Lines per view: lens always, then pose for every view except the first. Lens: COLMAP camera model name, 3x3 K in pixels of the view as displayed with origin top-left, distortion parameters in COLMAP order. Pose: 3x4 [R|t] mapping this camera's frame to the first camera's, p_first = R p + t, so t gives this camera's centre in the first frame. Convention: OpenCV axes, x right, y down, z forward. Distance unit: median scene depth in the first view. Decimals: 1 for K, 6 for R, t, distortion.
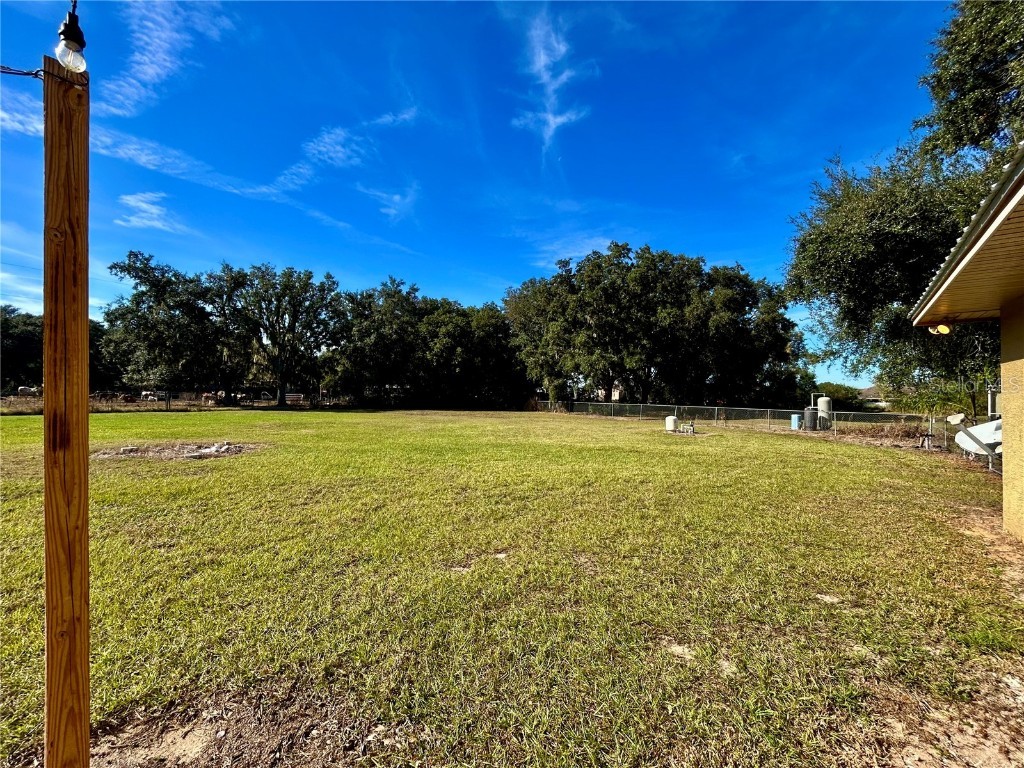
lens RADIAL K [[416.2, 0, 511.2], [0, 416.2, 390.5], [0, 0, 1]] dist [-0.000111, 0.001082]
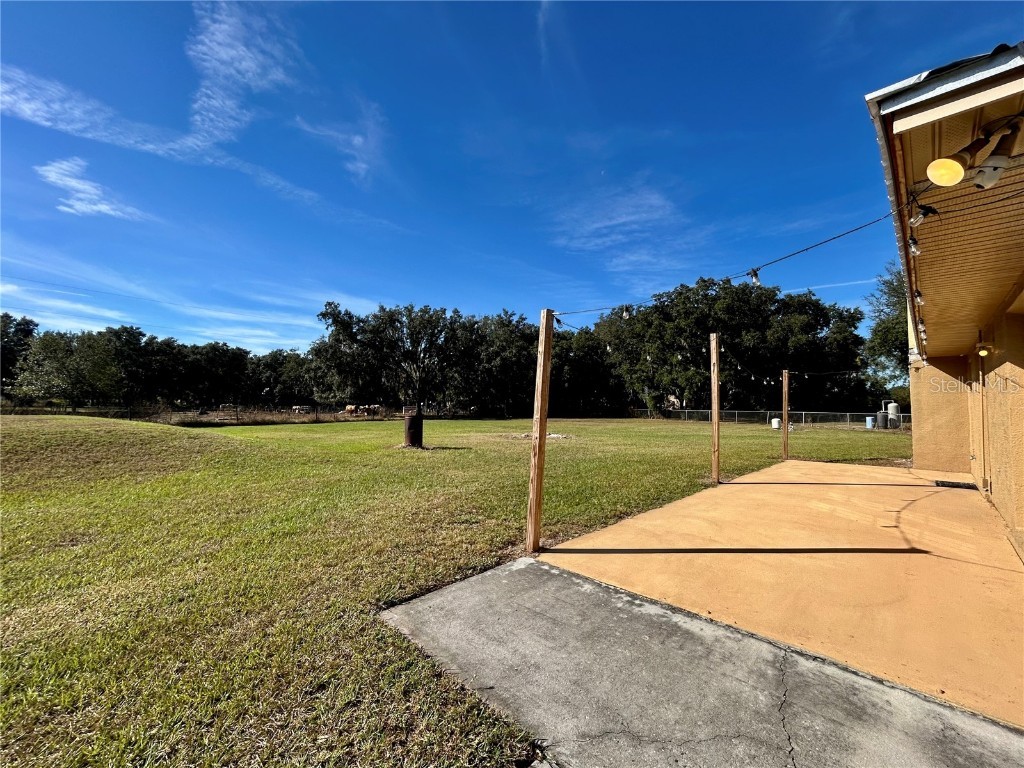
lens RADIAL K [[416.2, 0, 514.7], [0, 416.2, 386.9], [0, 0, 1]] dist [-0.000111, 0.001082]
pose [[0.995130, -0.019234, -0.096674, -0.180049], [0.016178, 0.999347, -0.032299, -0.007685], [0.097232, 0.030577, 0.994792, -0.248635]]
